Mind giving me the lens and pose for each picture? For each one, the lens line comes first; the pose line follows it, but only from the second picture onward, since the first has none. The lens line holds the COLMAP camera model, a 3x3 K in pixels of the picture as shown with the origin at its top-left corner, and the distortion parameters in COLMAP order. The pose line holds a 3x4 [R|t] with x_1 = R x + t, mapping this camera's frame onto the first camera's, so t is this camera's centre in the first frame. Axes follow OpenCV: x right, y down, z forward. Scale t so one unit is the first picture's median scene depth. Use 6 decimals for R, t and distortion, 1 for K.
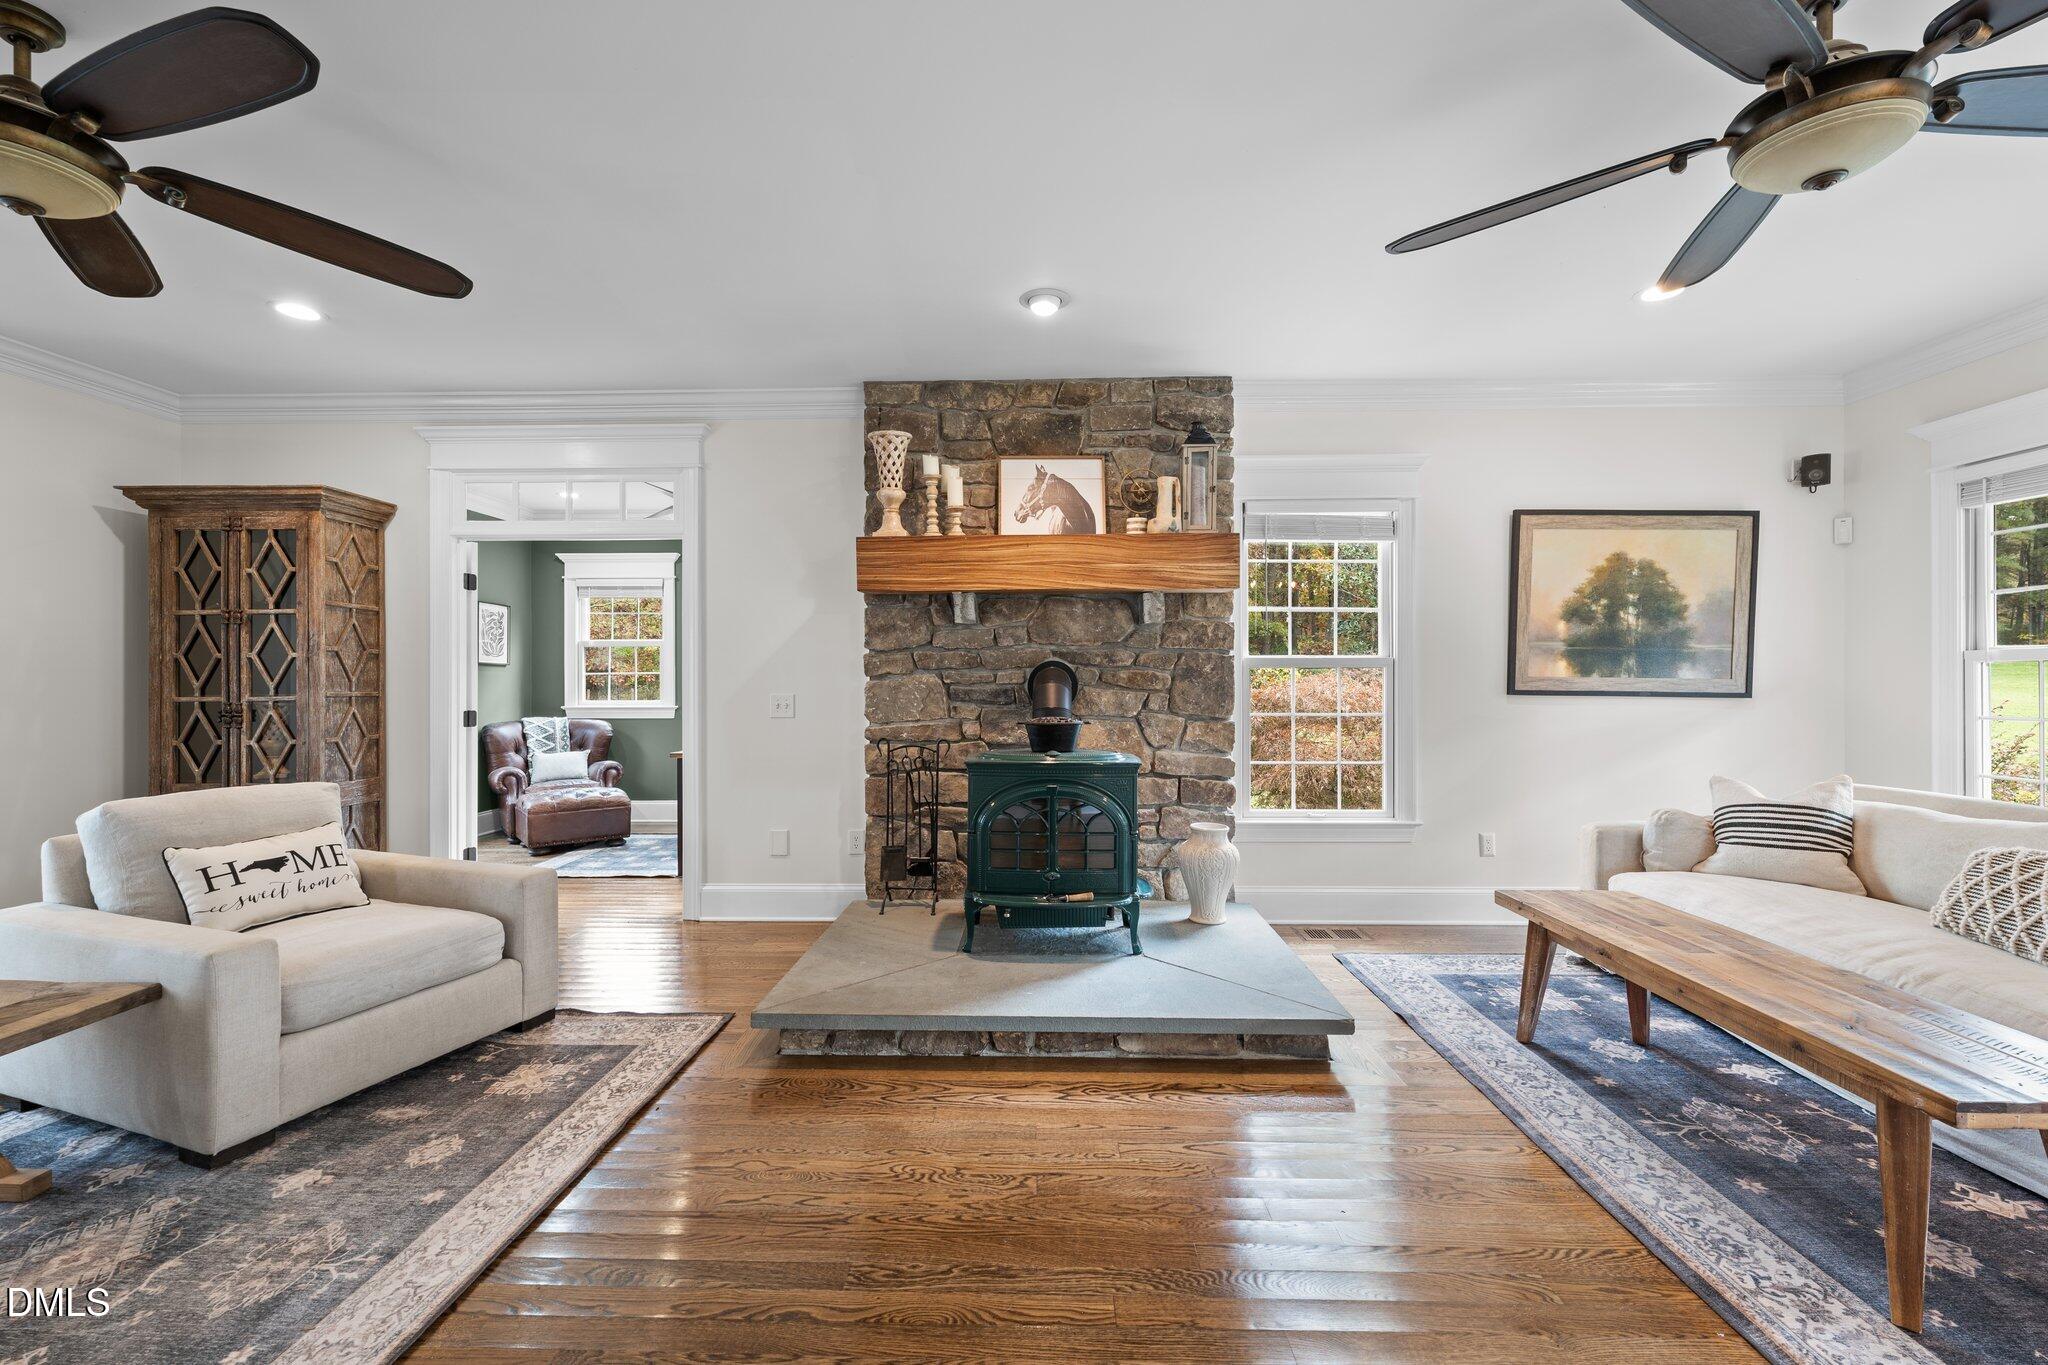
lens RADIAL K [[849.6, 0, 1016.1], [0, 849.6, 658.9], [0, 0, 1]] dist [0.000417, -0.000066]
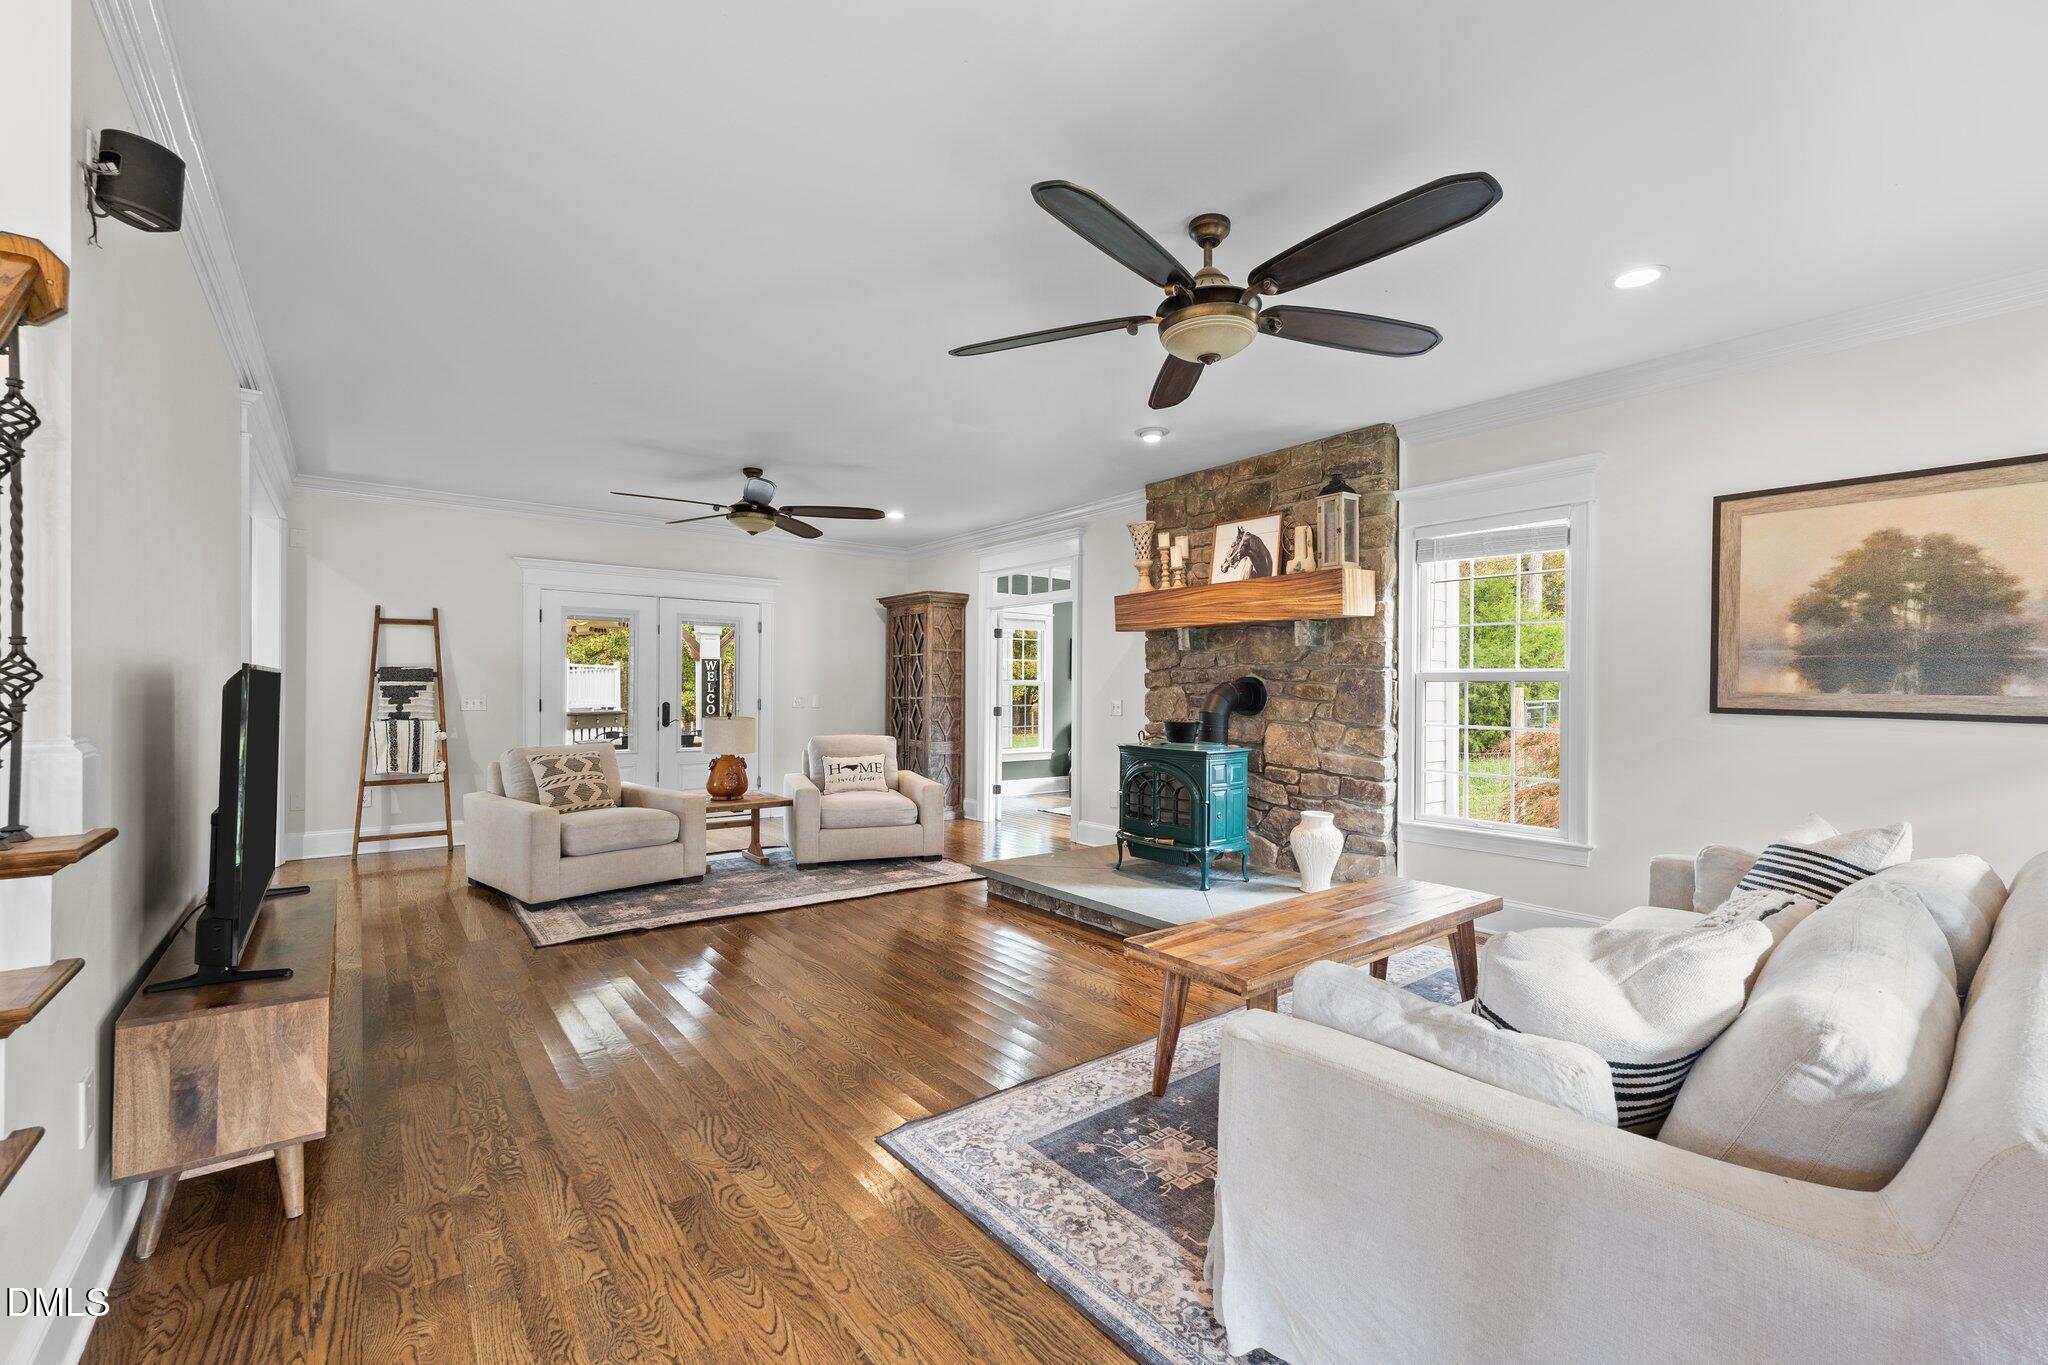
lens RADIAL K [[849.6, 0, 1016.1], [0, 849.6, 658.9], [0, 0, 1]] dist [0.000417, -0.000066]
pose [[0.632275, -0.022635, -0.774413, 0.811227], [0.012331, 0.999741, -0.019153, -0.004559], [0.774646, 0.002561, 0.632390, -0.087161]]
